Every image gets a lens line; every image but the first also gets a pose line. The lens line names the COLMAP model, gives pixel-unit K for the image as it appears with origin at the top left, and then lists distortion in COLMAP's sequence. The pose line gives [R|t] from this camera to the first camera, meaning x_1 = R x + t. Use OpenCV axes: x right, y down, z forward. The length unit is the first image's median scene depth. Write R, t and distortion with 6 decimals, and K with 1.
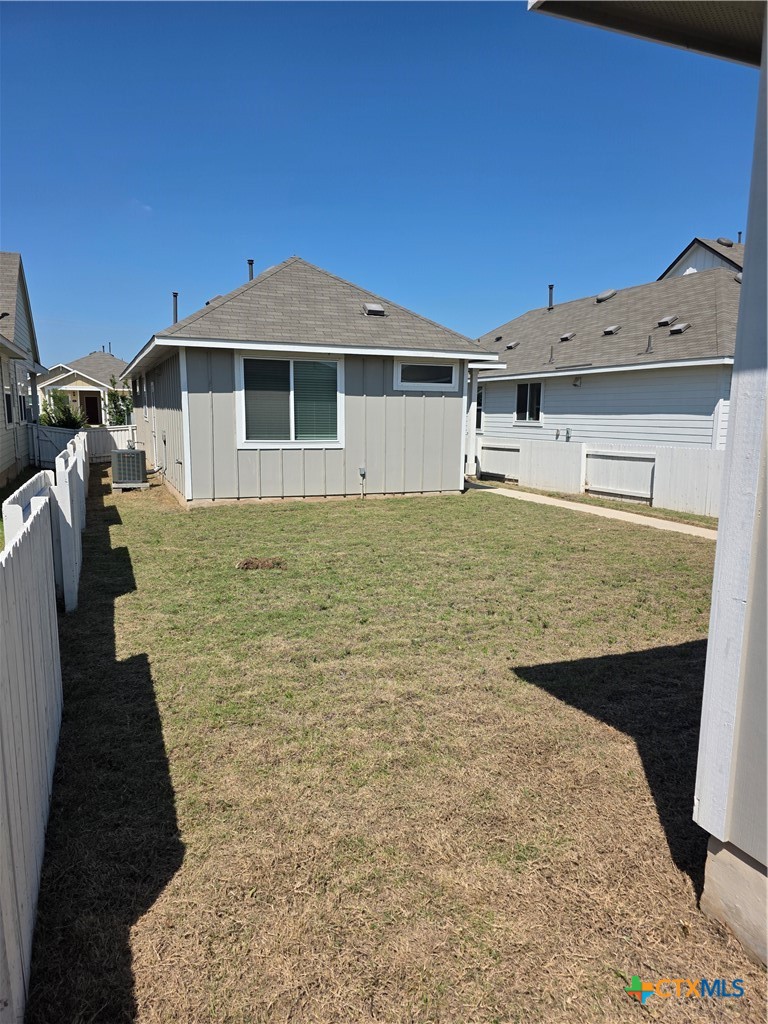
lens RADIAL K [[662.5, 0, 384.0], [0, 662.5, 512.0], [0, 0, 1]] dist [0.071950, -0.068646]
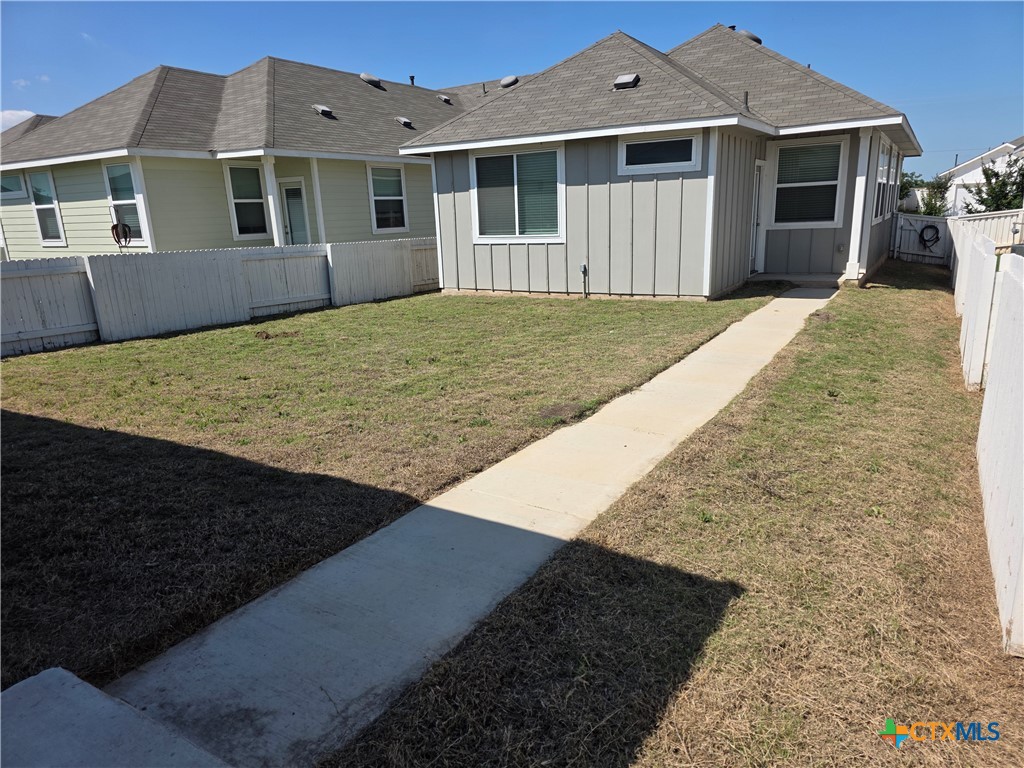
lens RADIAL K [[662.5, 0, 512.0], [0, 662.5, 384.0], [0, 0, 1]] dist [0.071950, -0.068646]
pose [[0.621194, 0.170477, -0.764889, 0.669712], [-0.071612, 0.984316, 0.161225, -0.046117], [0.780378, -0.045377, 0.623659, 0.337304]]
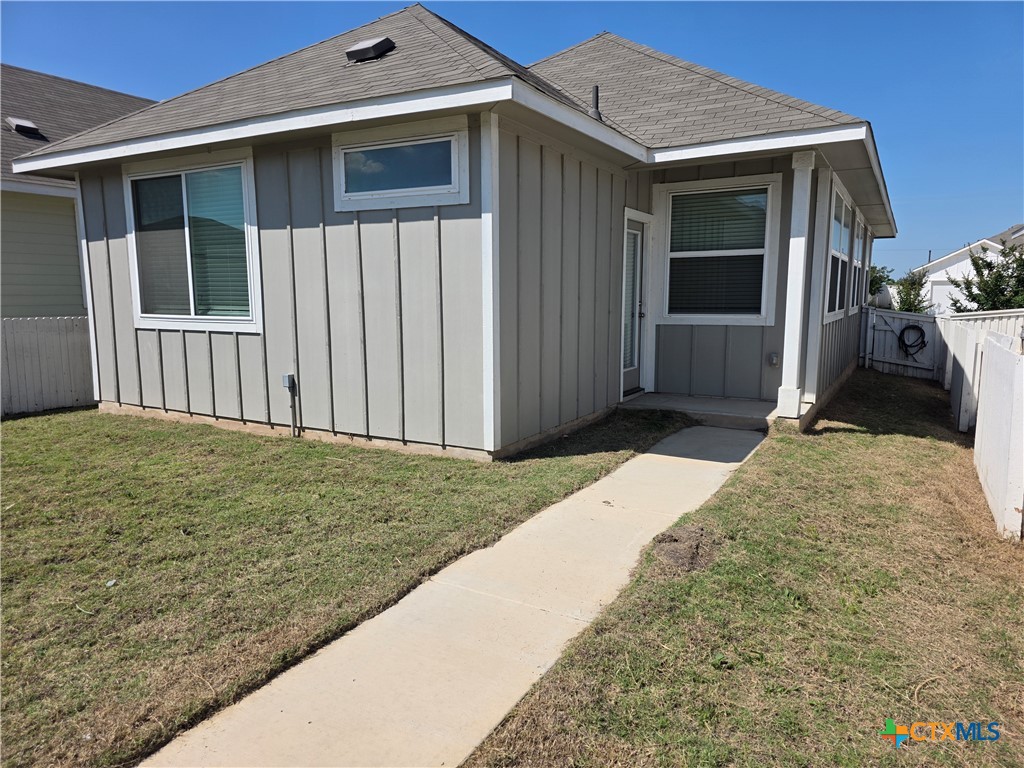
lens RADIAL K [[662.5, 0, 512.0], [0, 662.5, 384.0], [0, 0, 1]] dist [0.071950, -0.068646]
pose [[0.636394, 0.098058, -0.765106, 0.468478], [-0.105099, 0.993660, 0.039931, -0.099995], [0.764171, 0.055000, 0.642664, 0.829141]]
